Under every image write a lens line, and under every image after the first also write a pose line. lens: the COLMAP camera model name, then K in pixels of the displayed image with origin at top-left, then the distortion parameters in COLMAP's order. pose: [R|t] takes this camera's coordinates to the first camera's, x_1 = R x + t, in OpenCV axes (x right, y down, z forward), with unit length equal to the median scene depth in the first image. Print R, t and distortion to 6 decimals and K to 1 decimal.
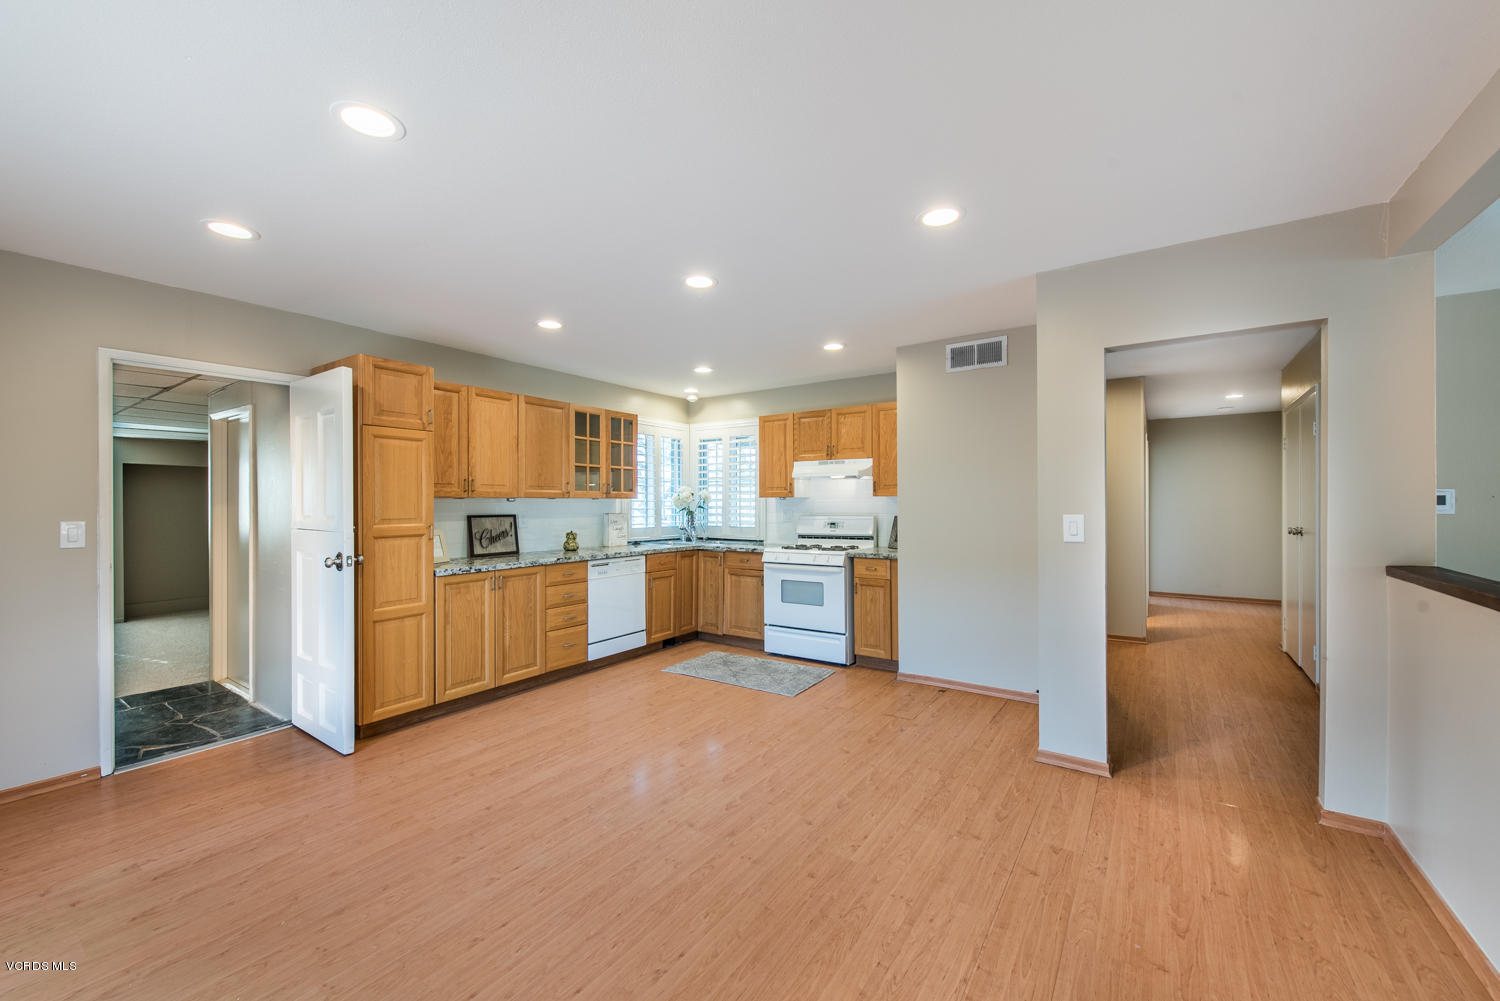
lens RADIAL K [[588.1, 0, 755.0], [0, 588.1, 499.8], [0, 0, 1]] dist [0.009679, -0.003566]
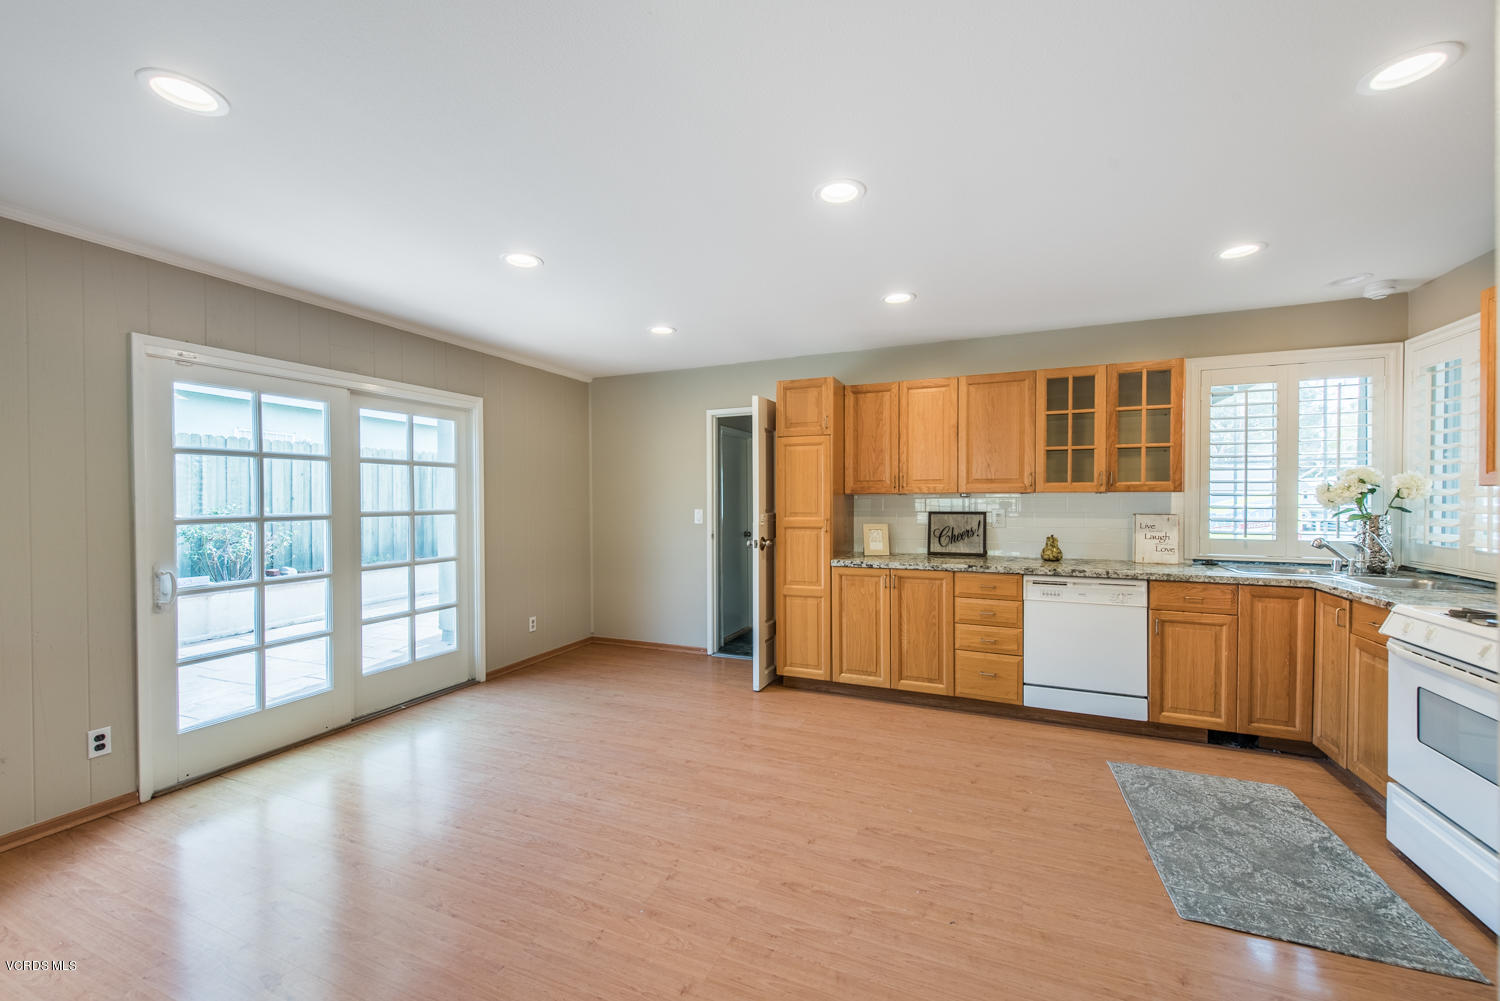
lens RADIAL K [[588.1, 0, 750.6], [0, 588.1, 501.3], [0, 0, 1]] dist [0.009679, -0.003566]
pose [[0.188875, 0.008189, -0.981967, 0.393260], [0.008532, 0.999914, 0.009980, -0.002458], [0.981964, -0.010263, 0.188789, 0.498373]]
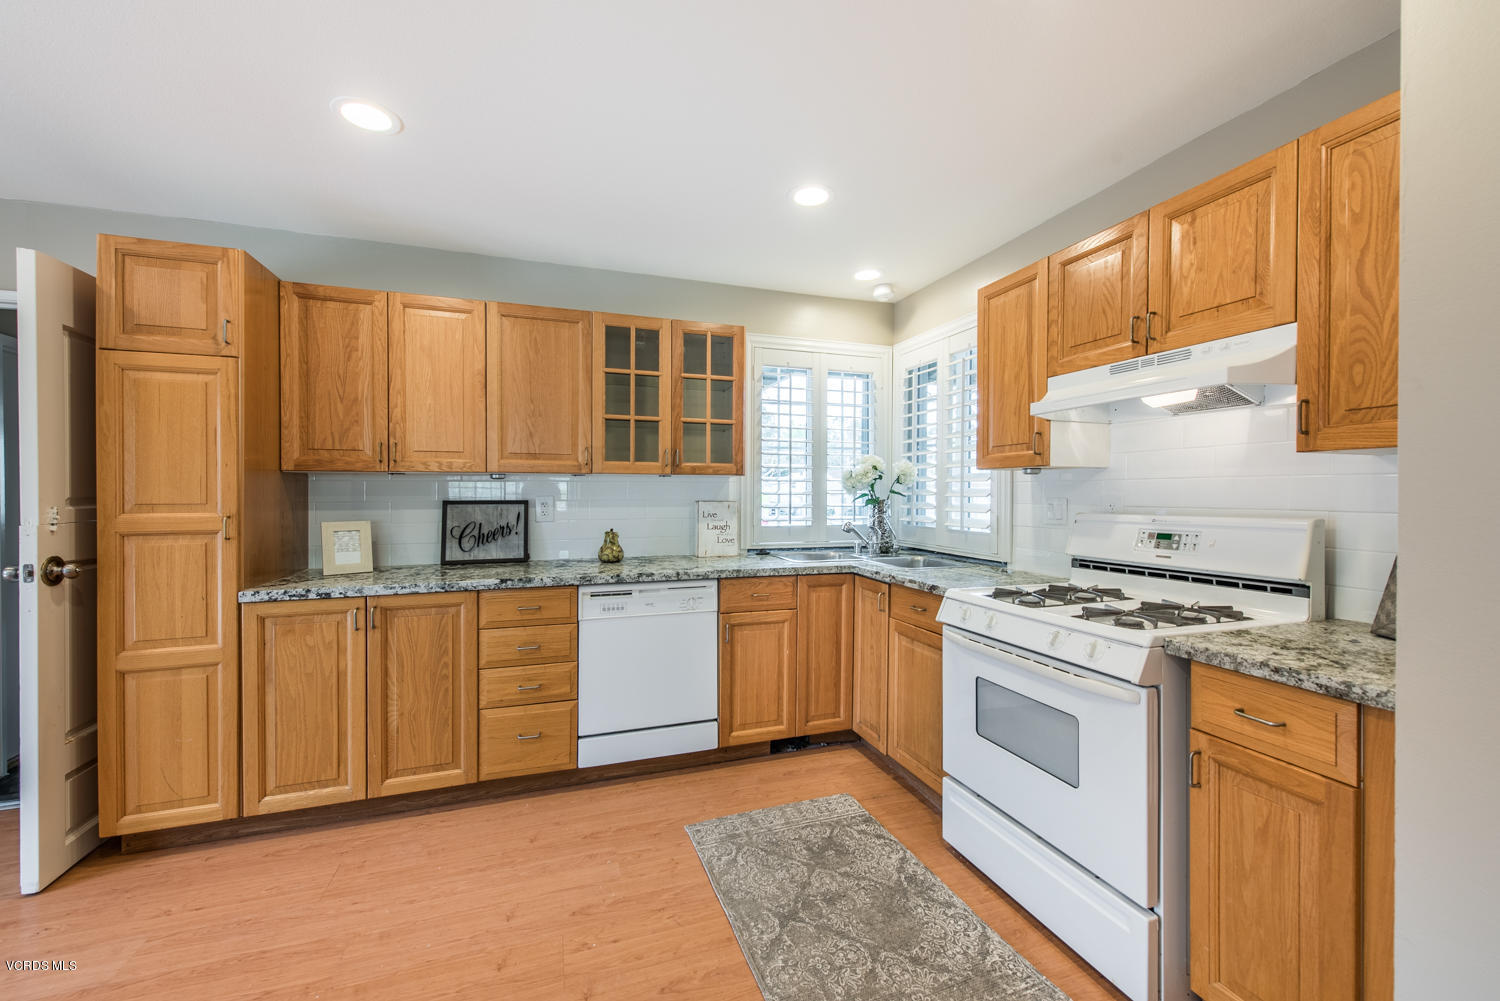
lens RADIAL K [[588.1, 0, 749.4], [0, 588.1, 497.6], [0, 0, 1]] dist [0.009679, -0.003566]
pose [[0.799006, 0.008726, -0.601260, 0.170976], [0.000452, 0.999886, 0.015112, 0.012573], [0.601323, -0.012346, 0.798910, 0.644935]]
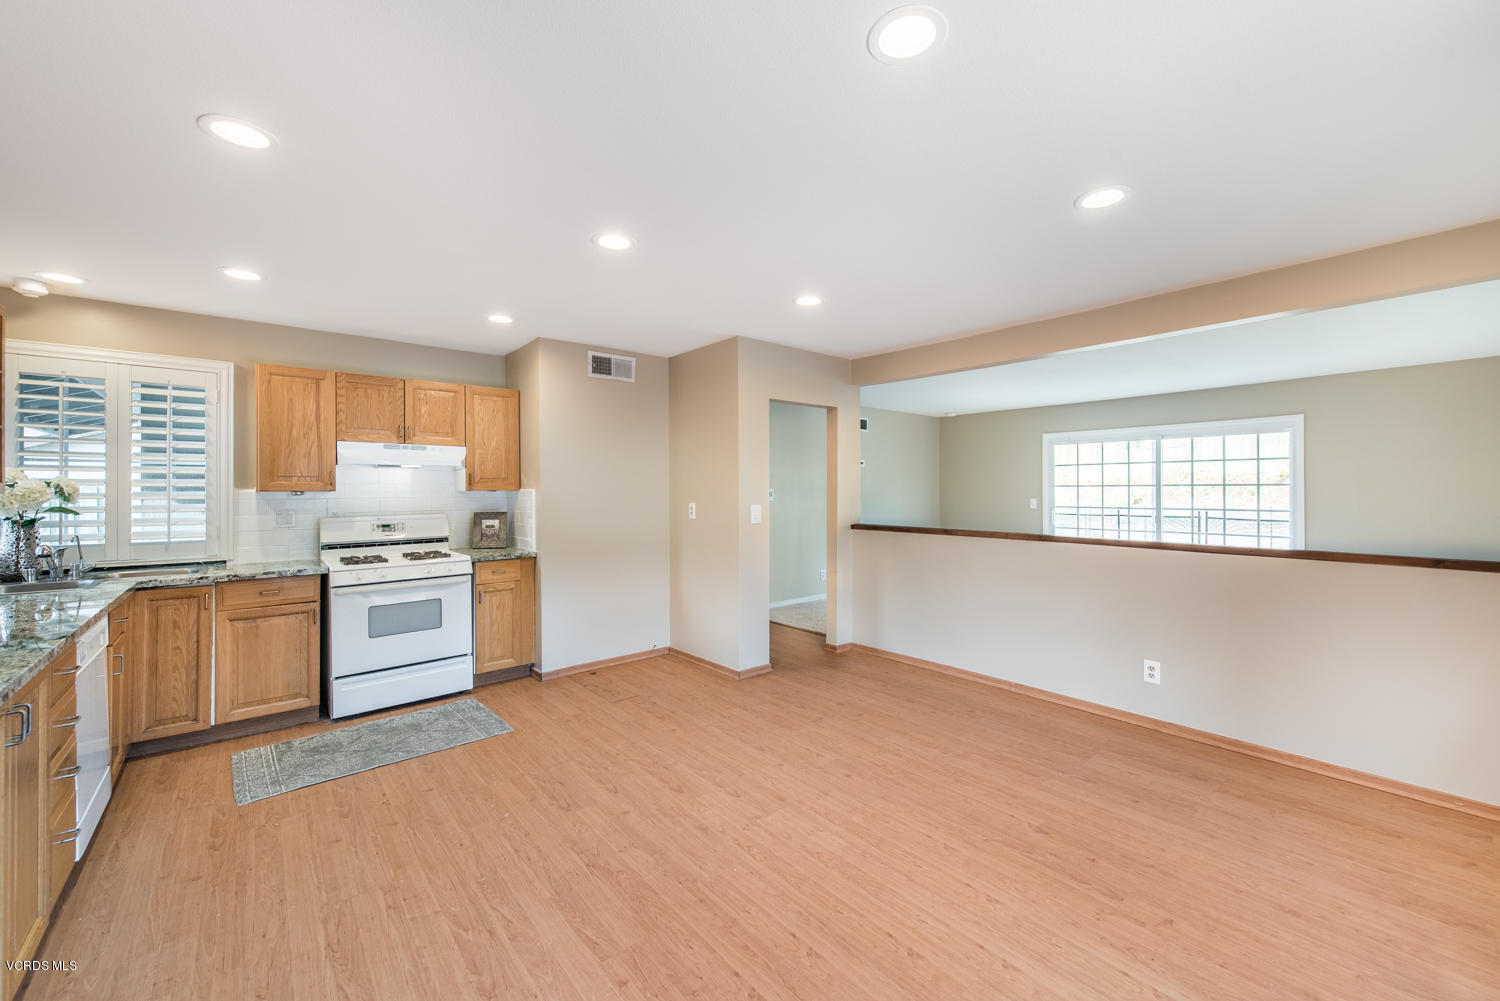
lens RADIAL K [[588.1, 0, 757.6], [0, 588.1, 488.6], [0, 0, 1]] dist [0.009679, -0.003566]
pose [[0.261332, 0.006432, 0.965228, -0.567988], [-0.001097, 0.999979, -0.006367, -0.004913], [-0.965248, 0.000605, 0.261334, 0.380998]]
